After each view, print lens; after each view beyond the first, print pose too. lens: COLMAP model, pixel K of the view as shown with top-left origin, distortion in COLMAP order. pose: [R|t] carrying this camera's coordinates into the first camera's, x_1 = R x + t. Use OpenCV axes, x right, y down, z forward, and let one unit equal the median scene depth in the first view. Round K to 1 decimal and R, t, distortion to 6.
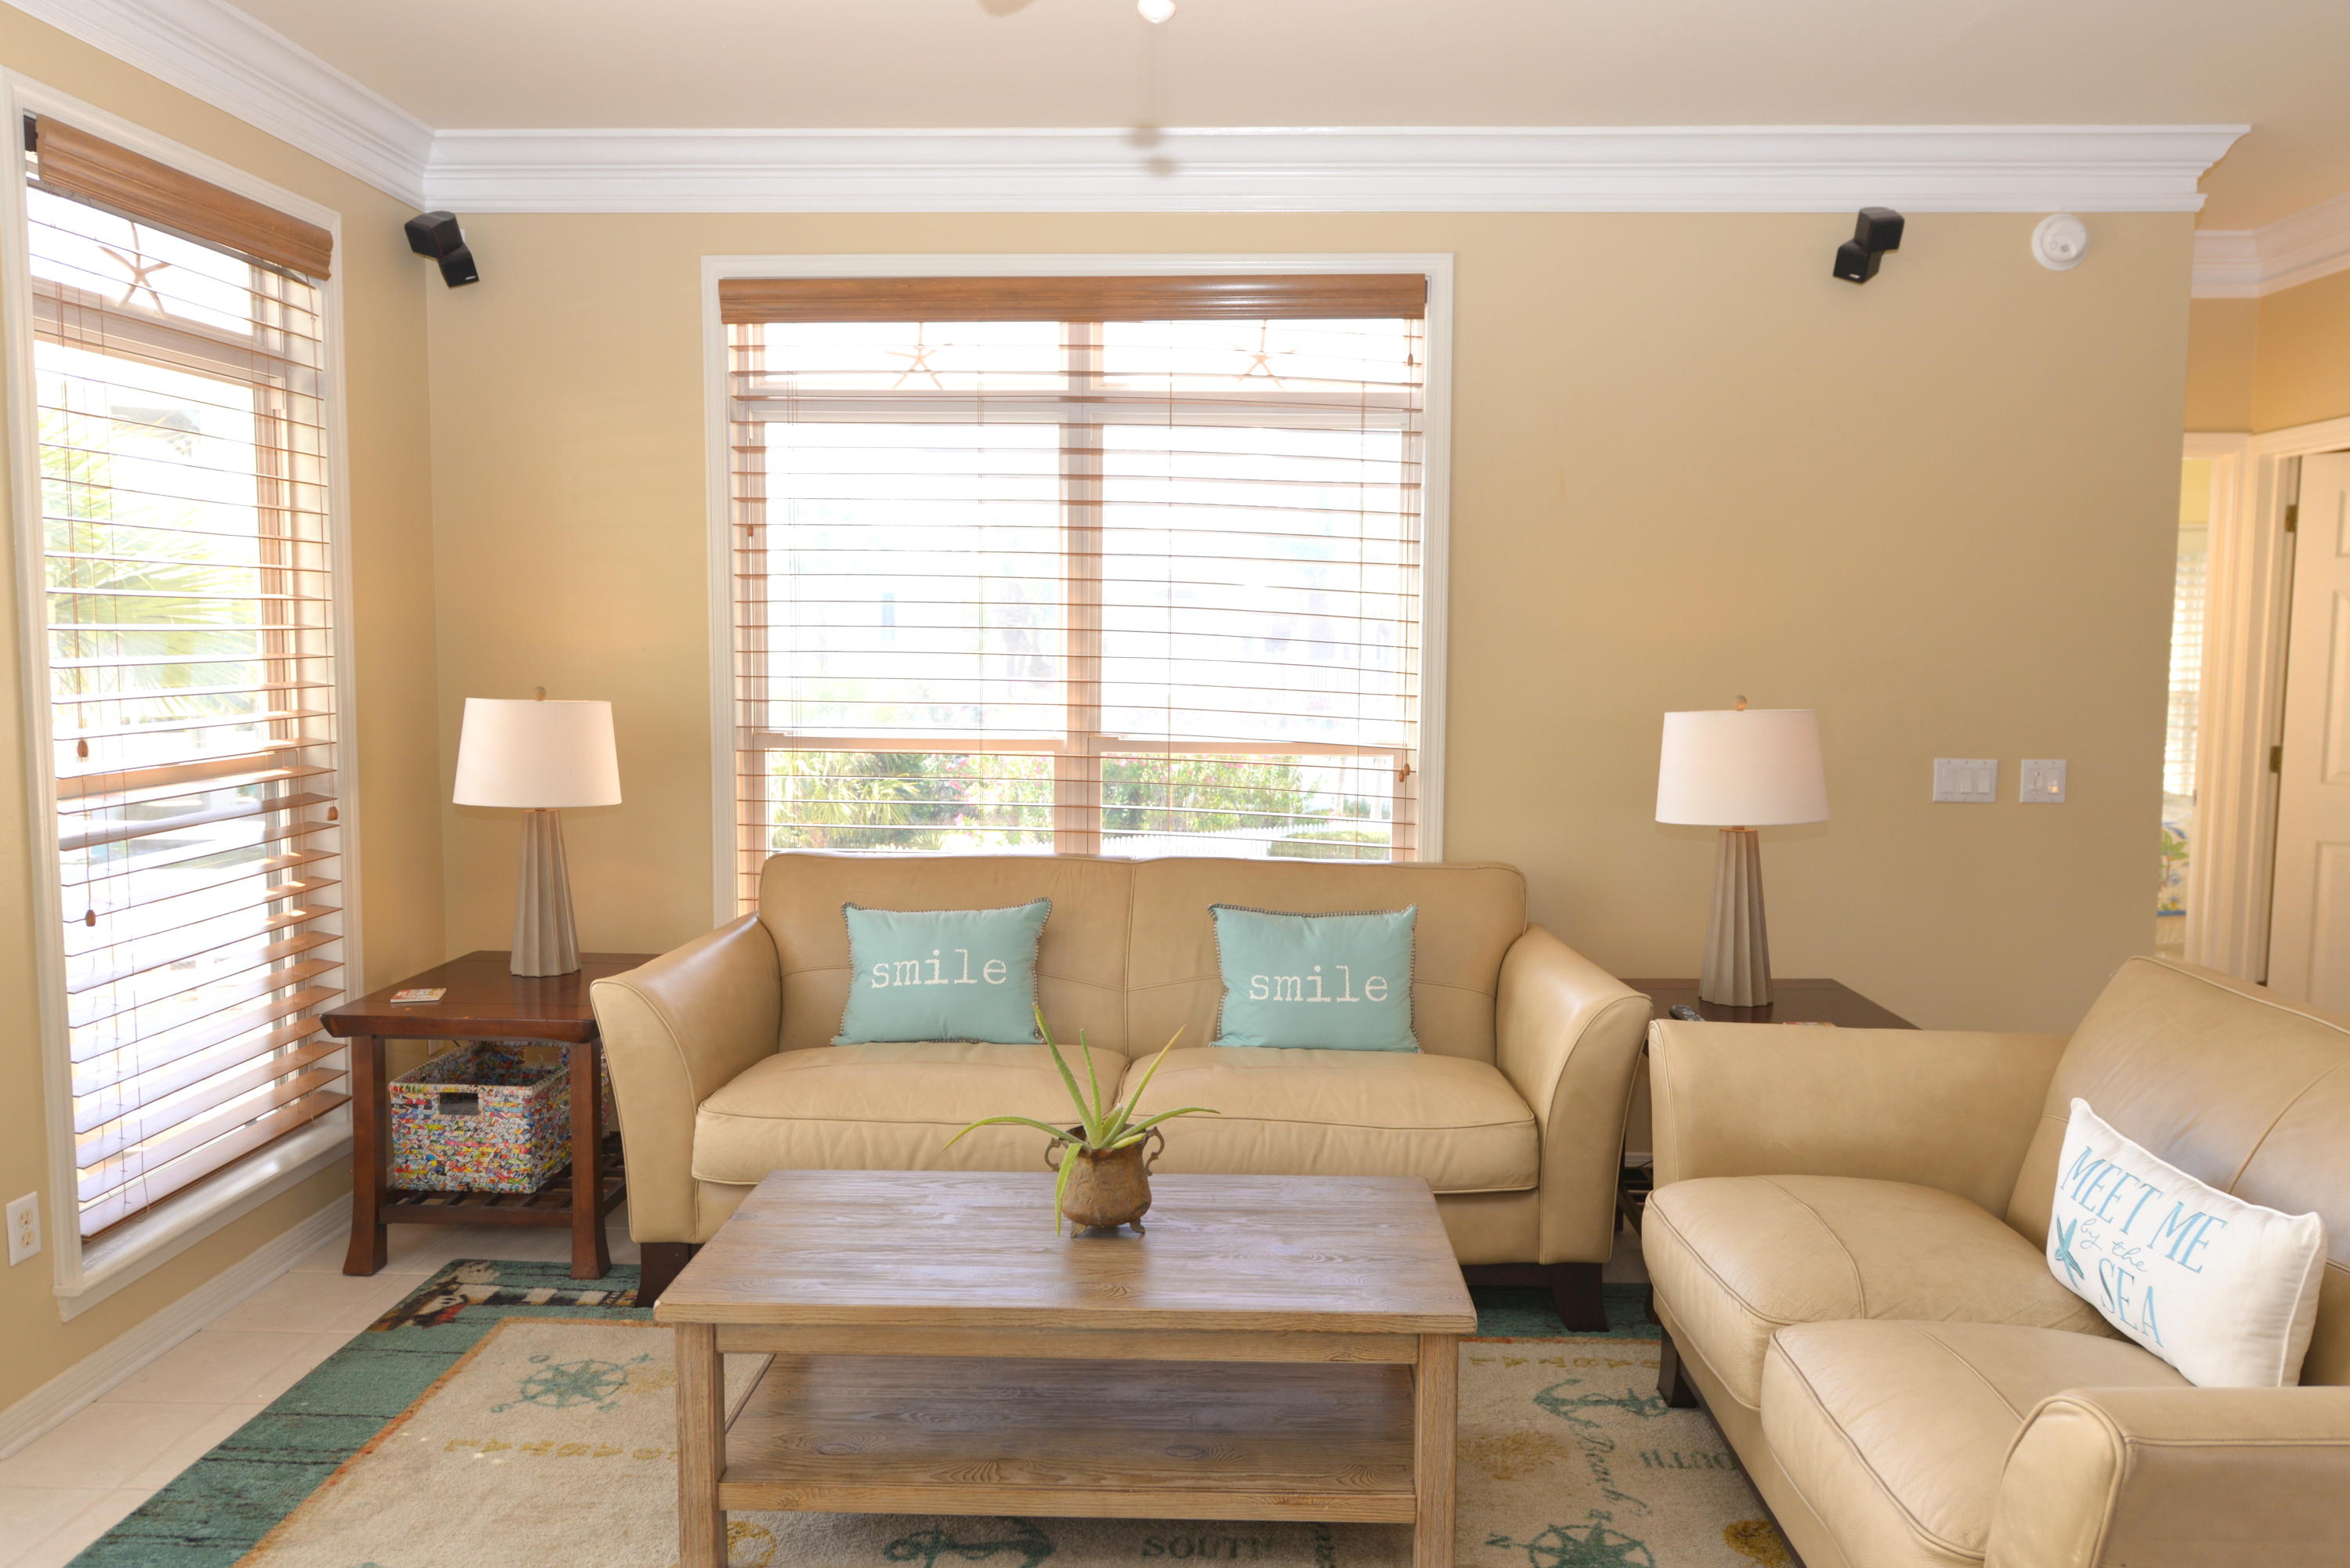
lens RADIAL K [[1603.0, 0, 1195.0], [0, 1603.0, 765.2], [0, 0, 1]] dist [-0.002964, 0.000462]
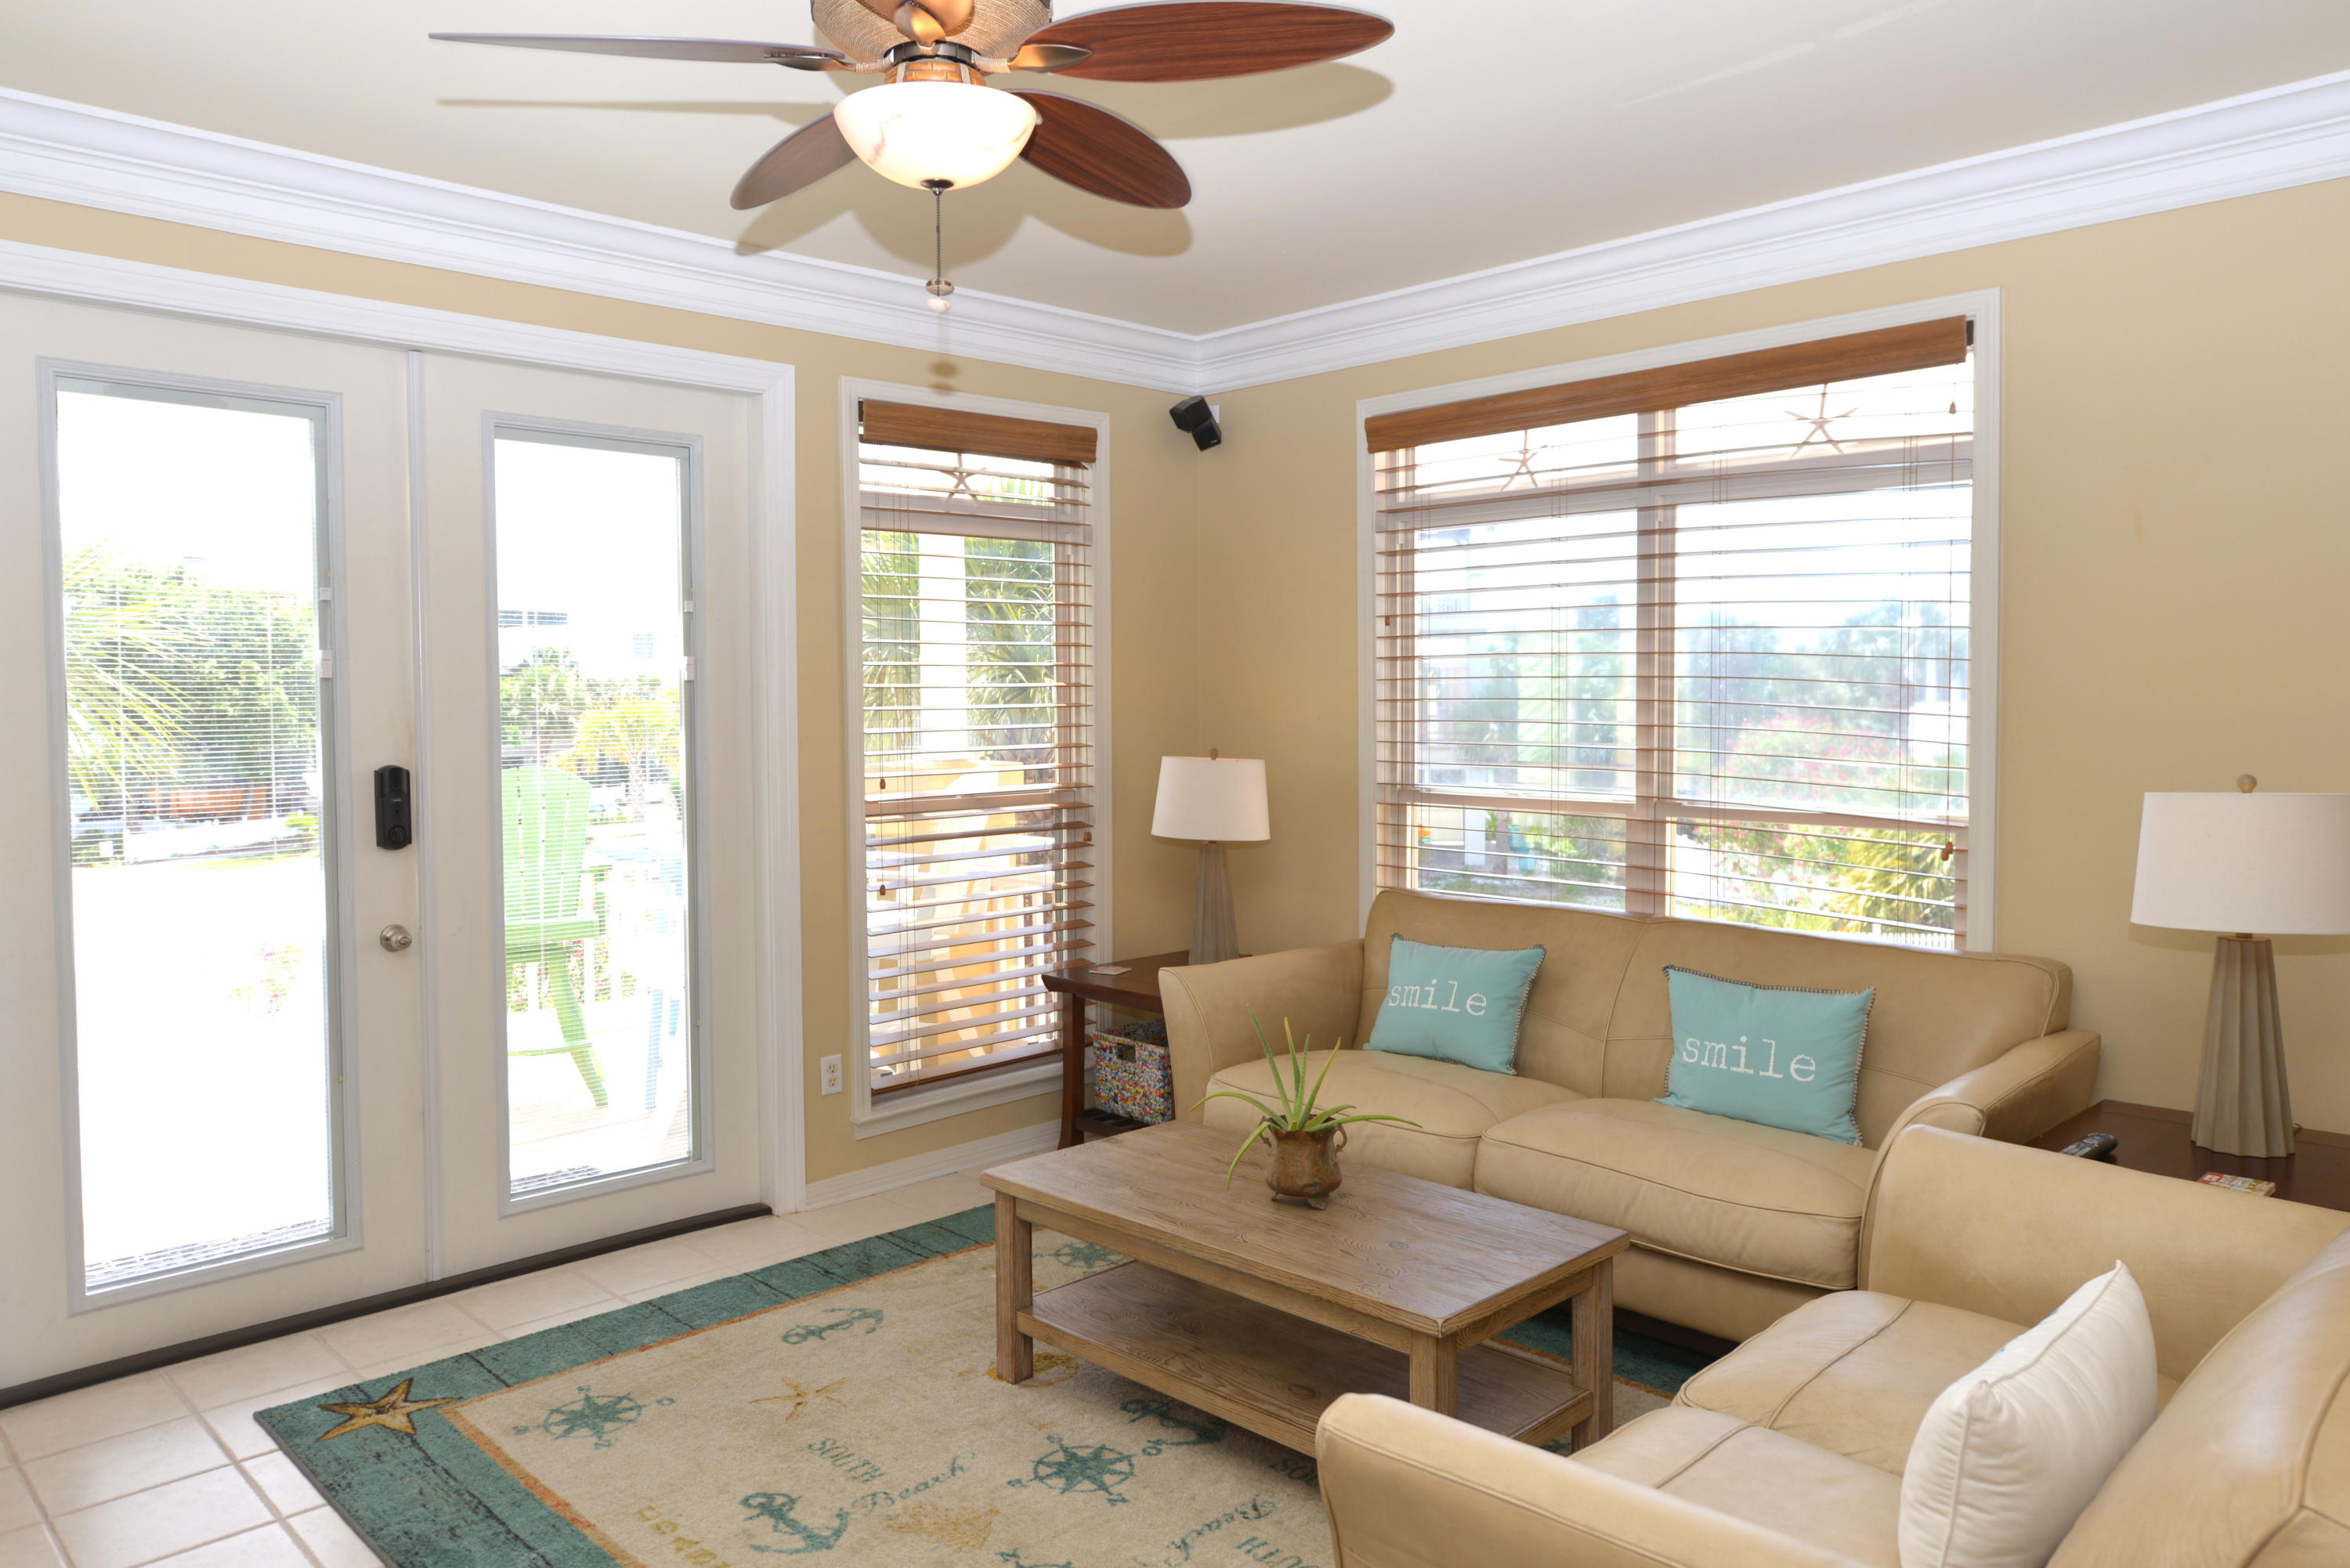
lens RADIAL K [[1603.0, 0, 1204.7], [0, 1603.0, 764.2], [0, 0, 1]] dist [-0.002964, 0.000462]
pose [[0.731036, 0.017770, -0.682108, 0.496651], [-0.044109, 0.998801, -0.021252, -0.007863], [0.680912, 0.045623, 0.730943, 0.034112]]
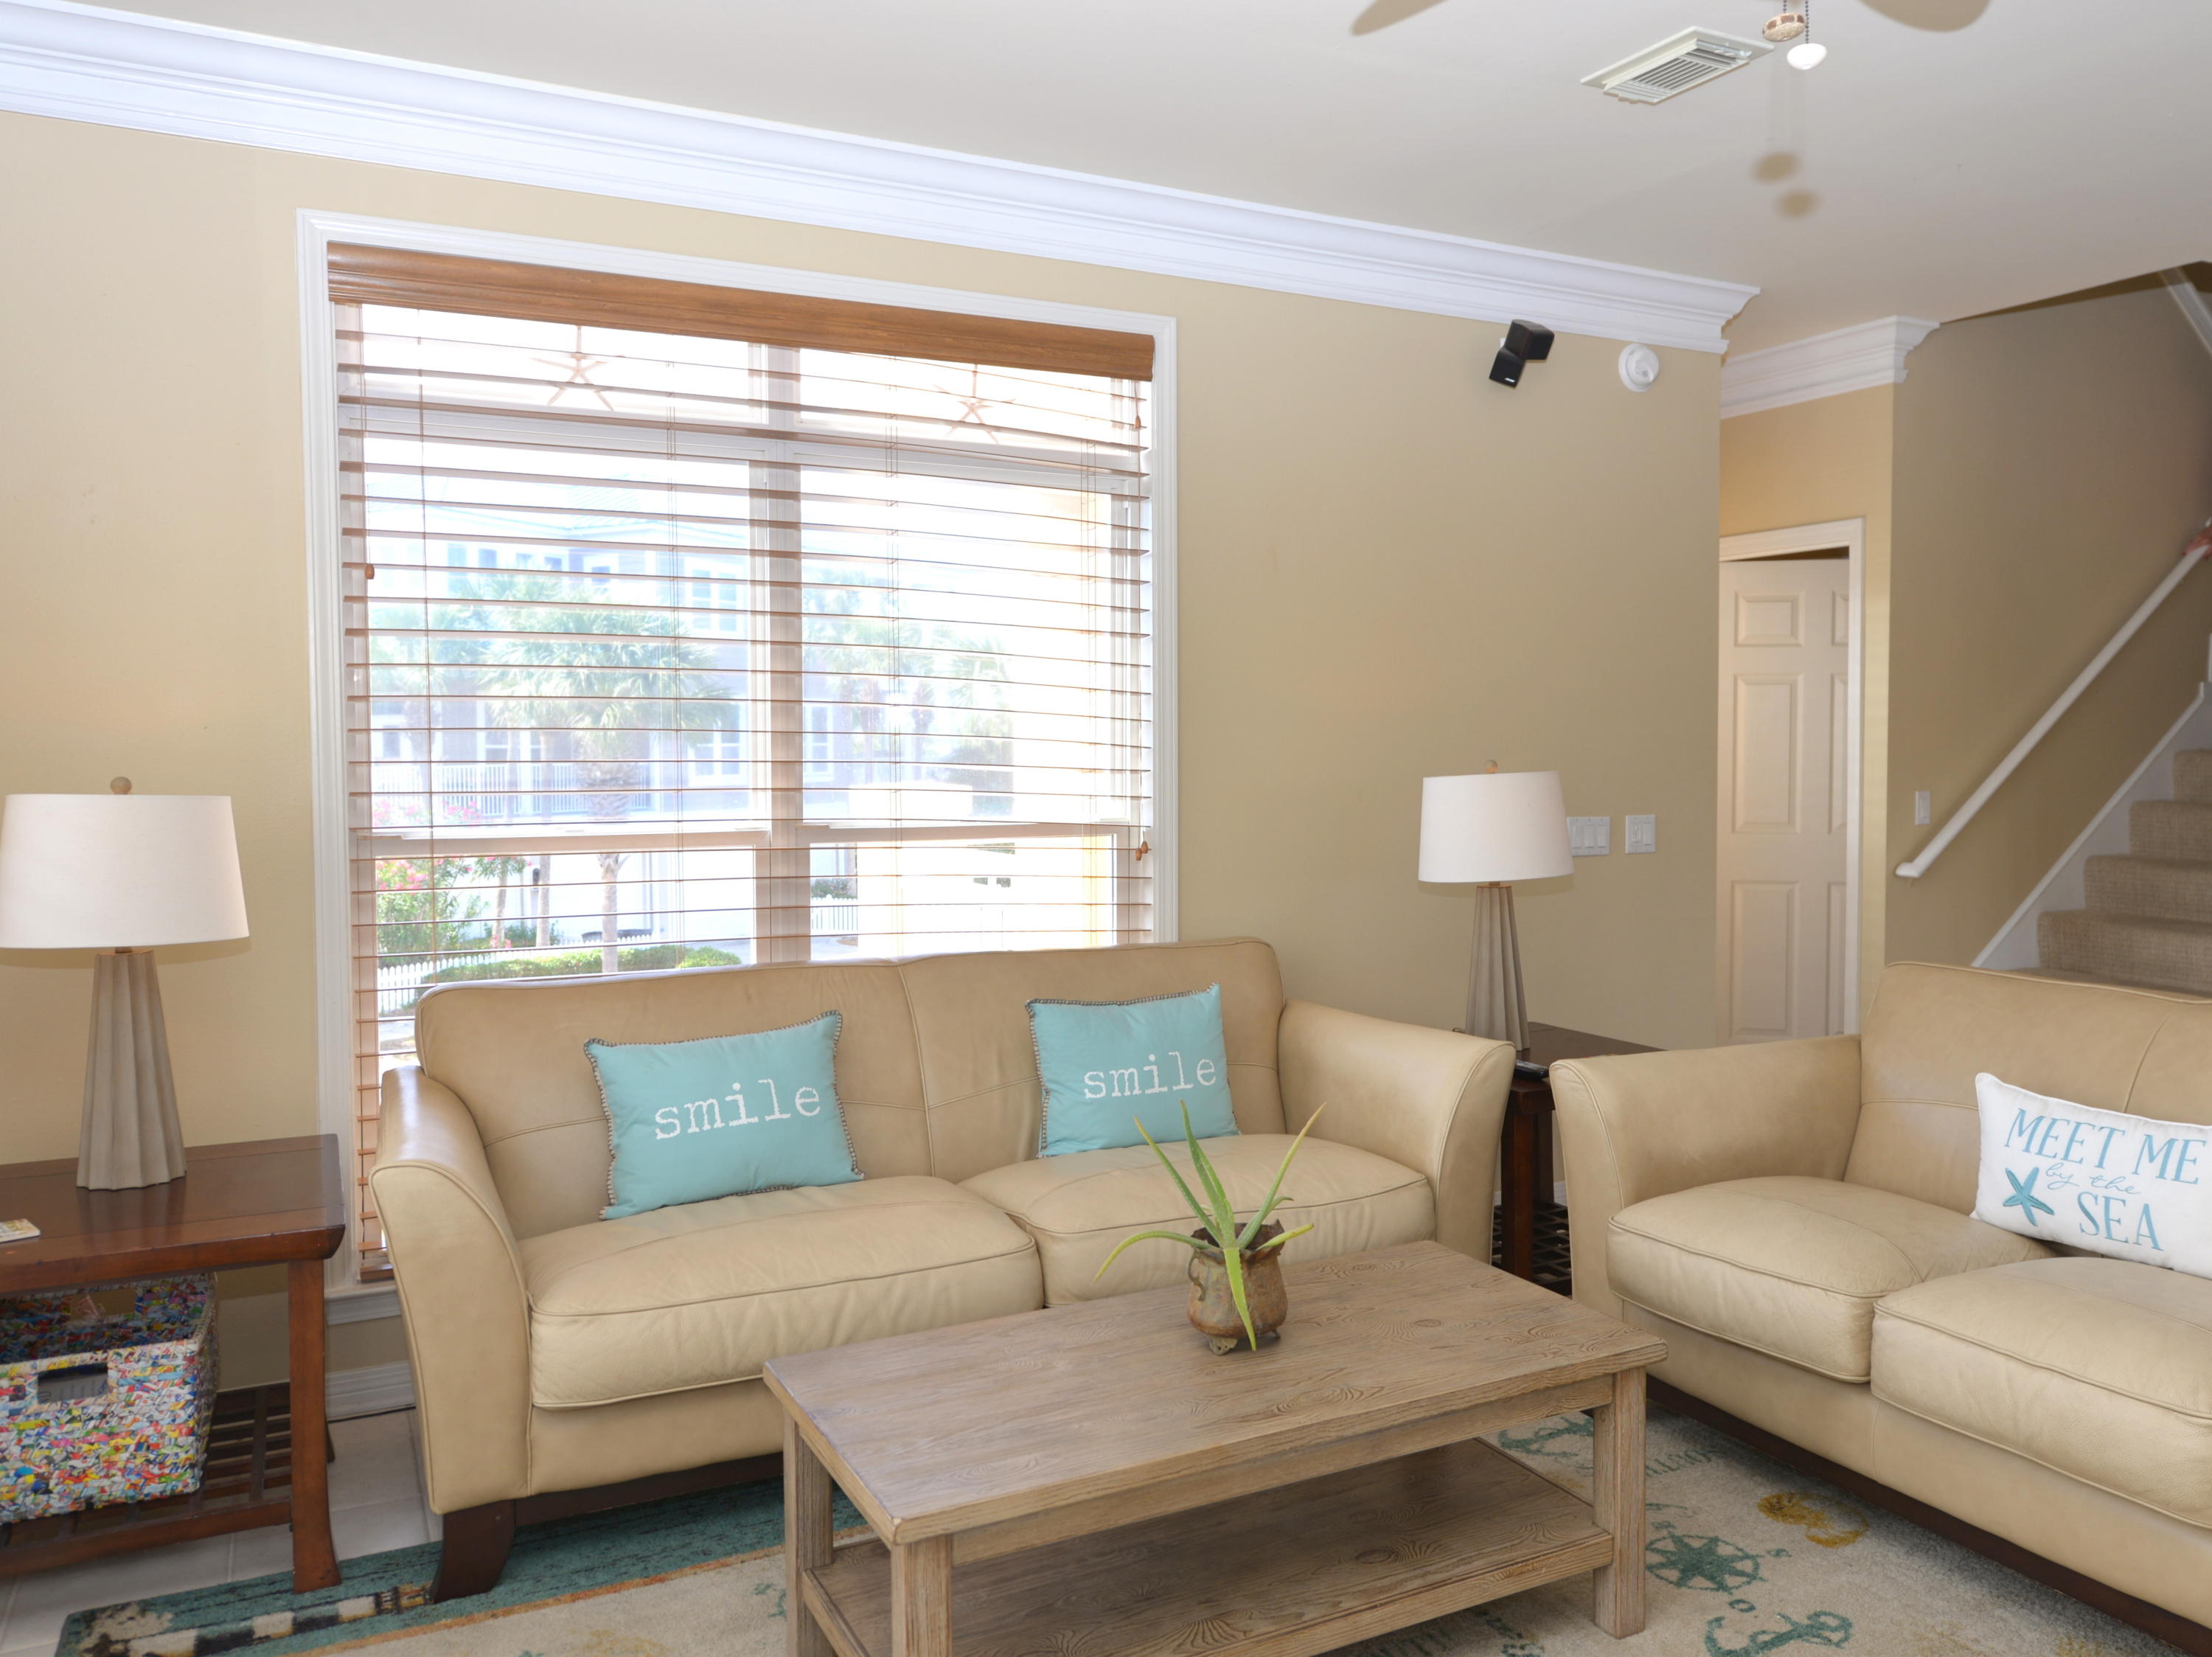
lens RADIAL K [[1709.5, 0, 1200.3], [0, 1709.5, 810.7], [0, 0, 1]] dist [-0.007571, 0.007404]
pose [[0.864250, -0.030420, 0.502143, -0.387673], [0.049292, 0.998488, -0.024349, 0.008269], [-0.500642, 0.045796, 0.864442, 0.112300]]
